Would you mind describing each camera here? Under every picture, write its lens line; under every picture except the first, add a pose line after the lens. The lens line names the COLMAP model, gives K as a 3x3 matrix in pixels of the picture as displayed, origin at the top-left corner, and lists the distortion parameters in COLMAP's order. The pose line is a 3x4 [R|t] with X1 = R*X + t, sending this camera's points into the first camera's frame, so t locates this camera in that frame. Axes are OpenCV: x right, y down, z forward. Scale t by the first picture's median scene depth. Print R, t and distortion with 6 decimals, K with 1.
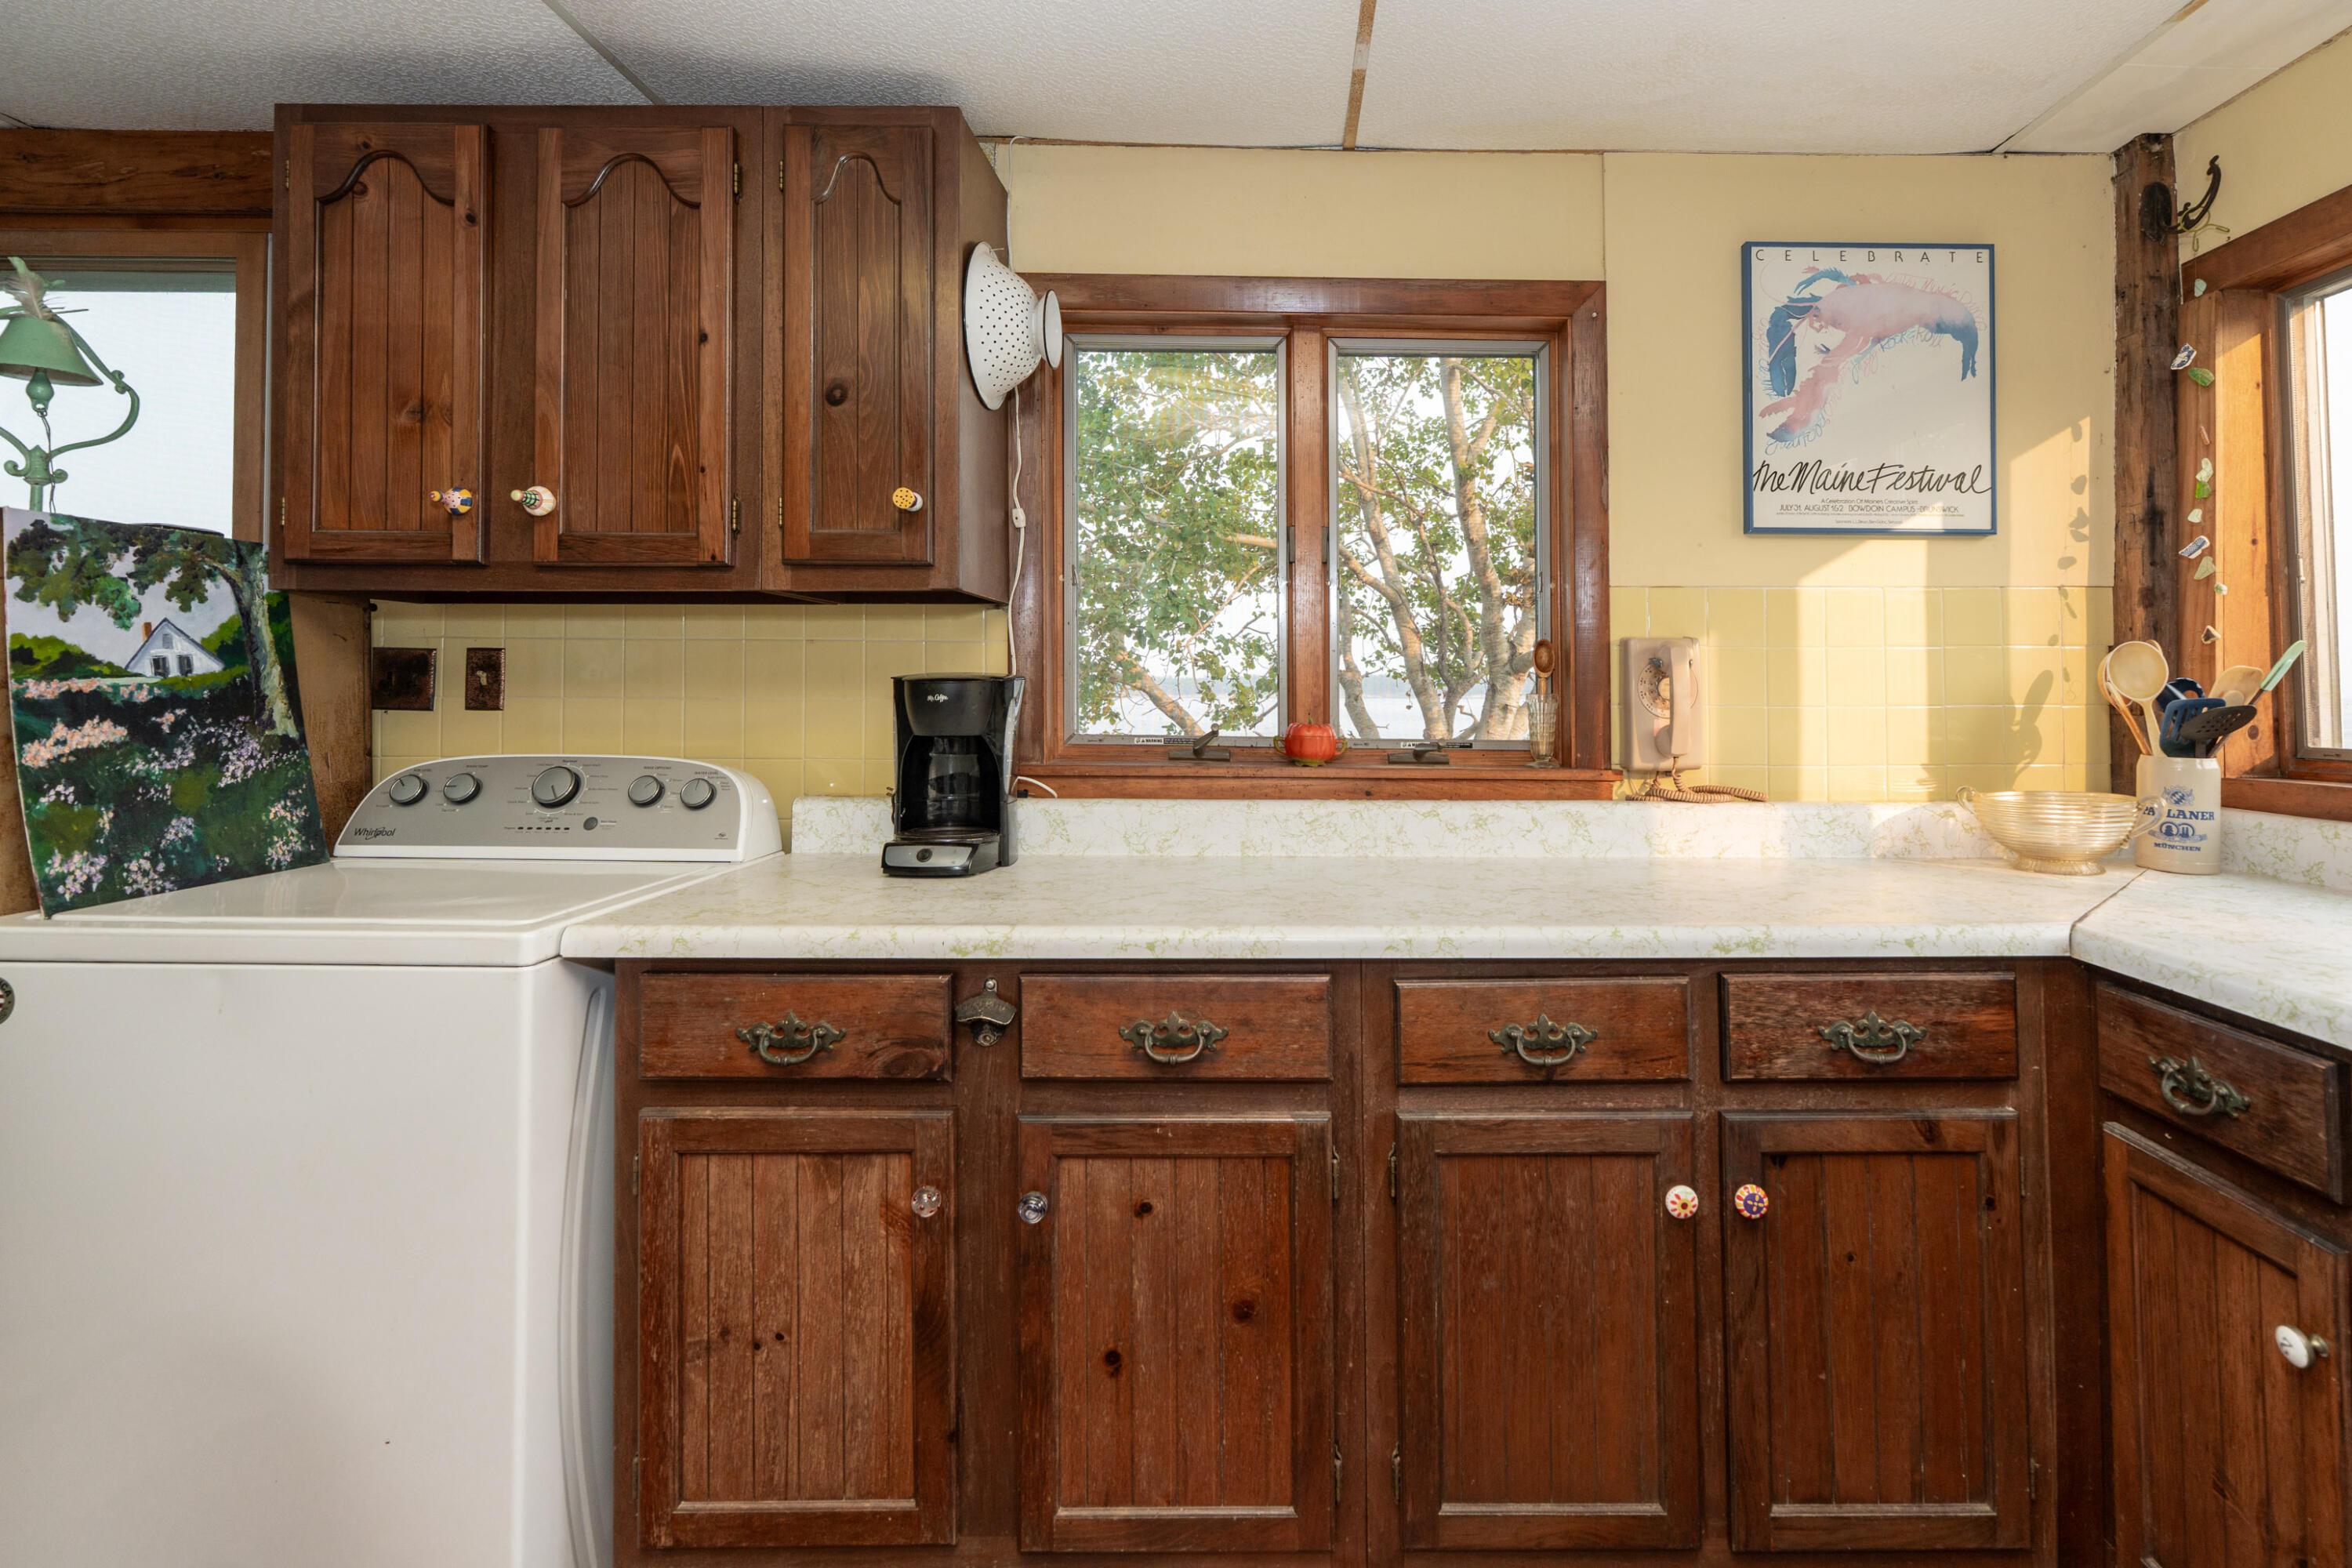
lens RADIAL K [[1149.7, 0, 1182.0], [0, 1149.7, 650.0], [0, 0, 1]] dist [-0.003643, 0.000523]
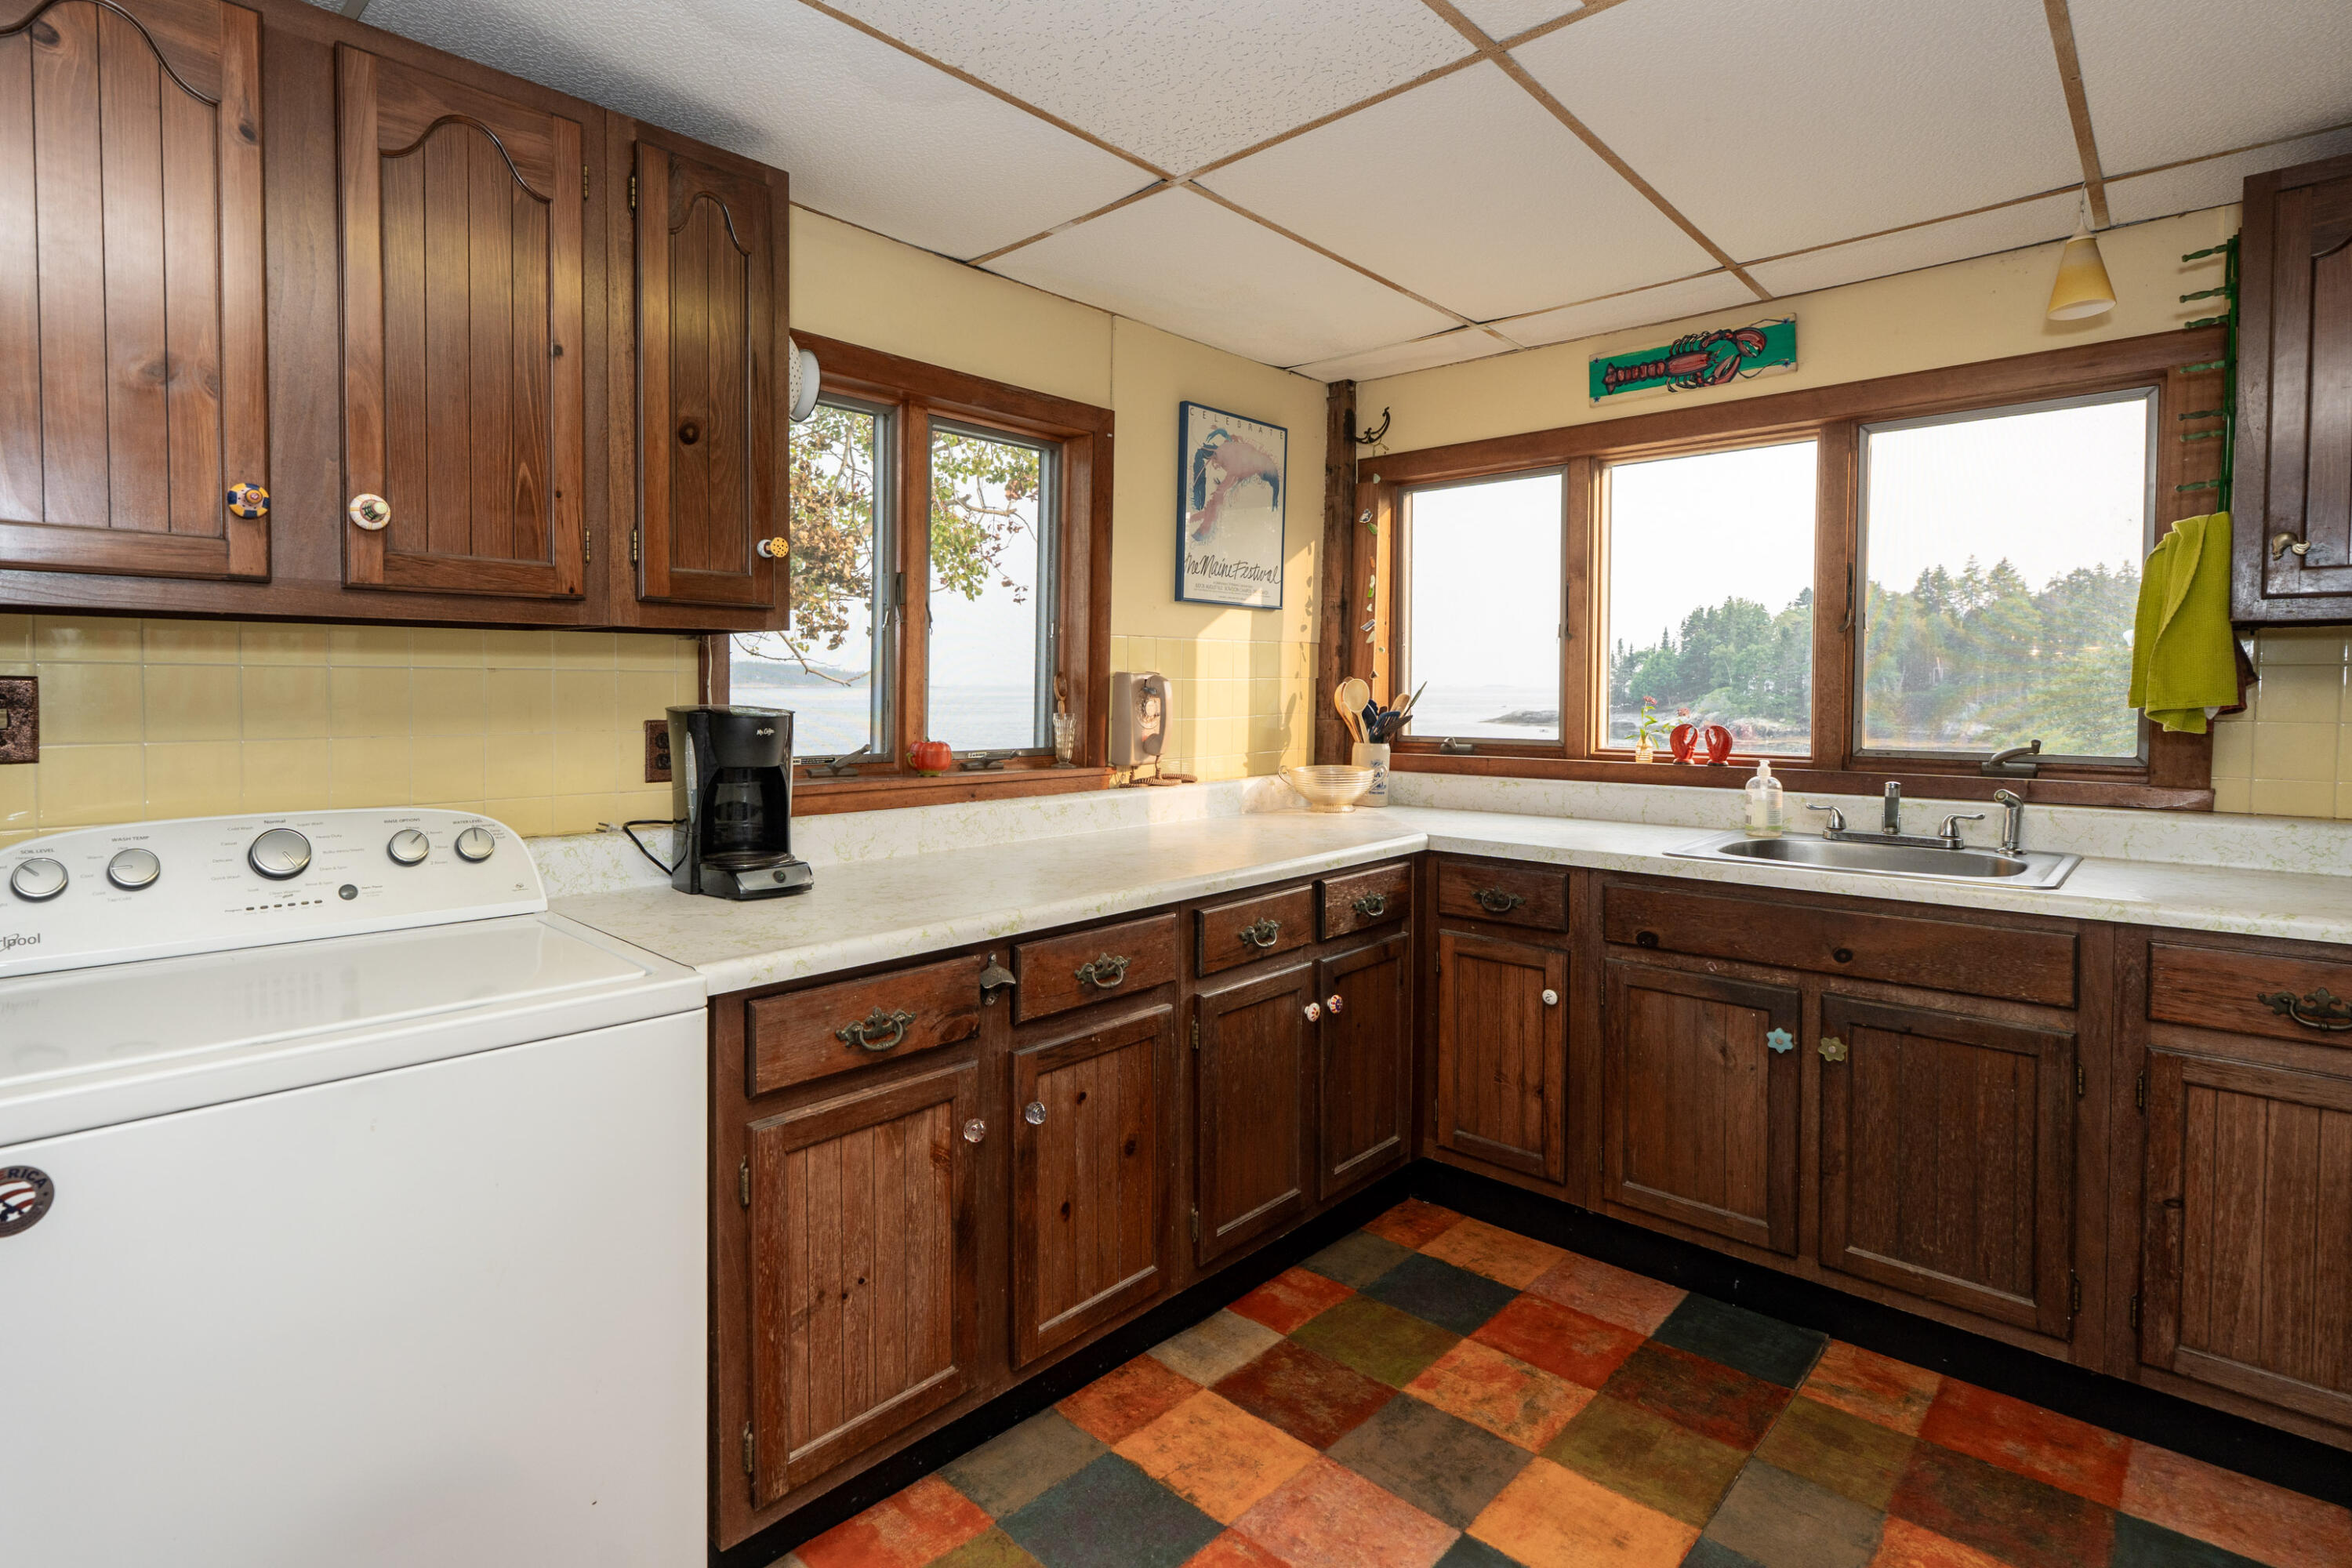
lens RADIAL K [[1200.6, 0, 1133.9], [0, 1200.6, 712.5], [0, 0, 1]] dist [-0.005000, -0.000237]
pose [[0.681173, -0.018072, 0.731900, -0.813261], [-0.027282, 0.998374, 0.050043, -0.042216], [-0.731614, -0.054056, 0.679572, -0.008397]]
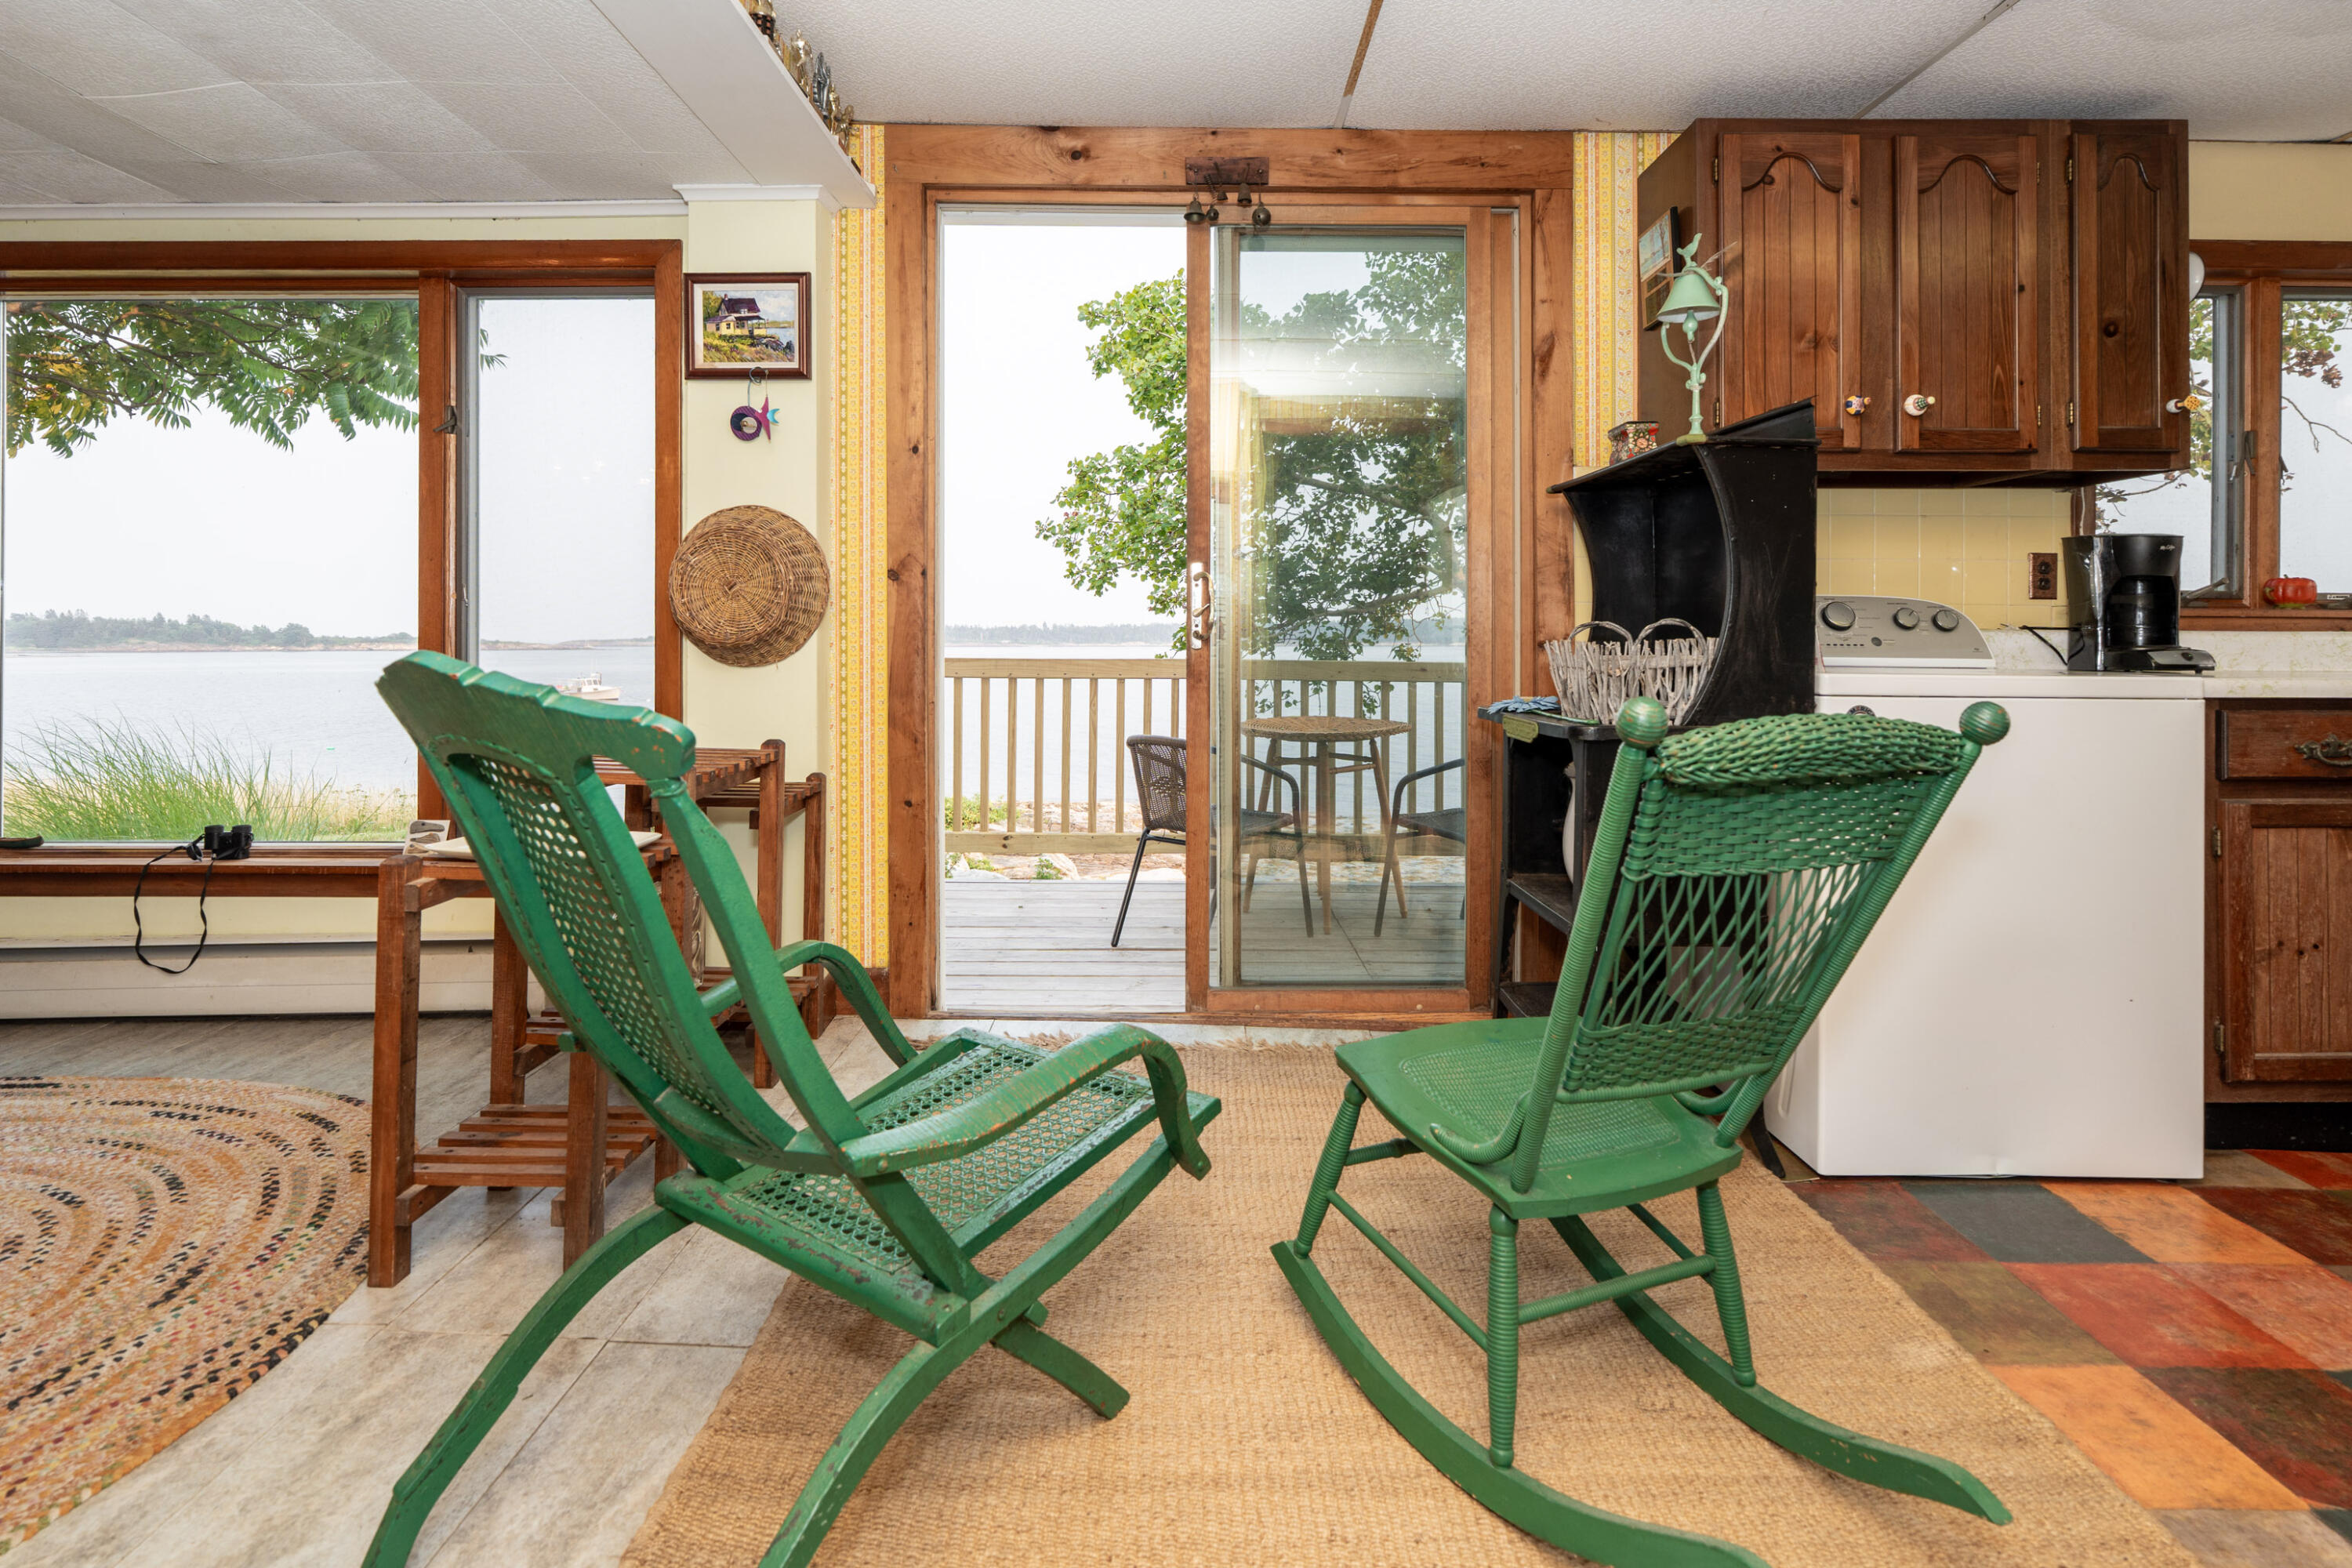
lens RADIAL K [[1125.4, 0, 1185.9], [0, 1125.4, 618.8], [0, 0, 1]] dist [-0.003269, 0.000771]
pose [[0.999997, -0.001473, -0.002101, -1.433006], [0.001524, 0.999709, 0.024082, 0.095590], [0.002065, -0.024085, 0.999708, -0.376944]]
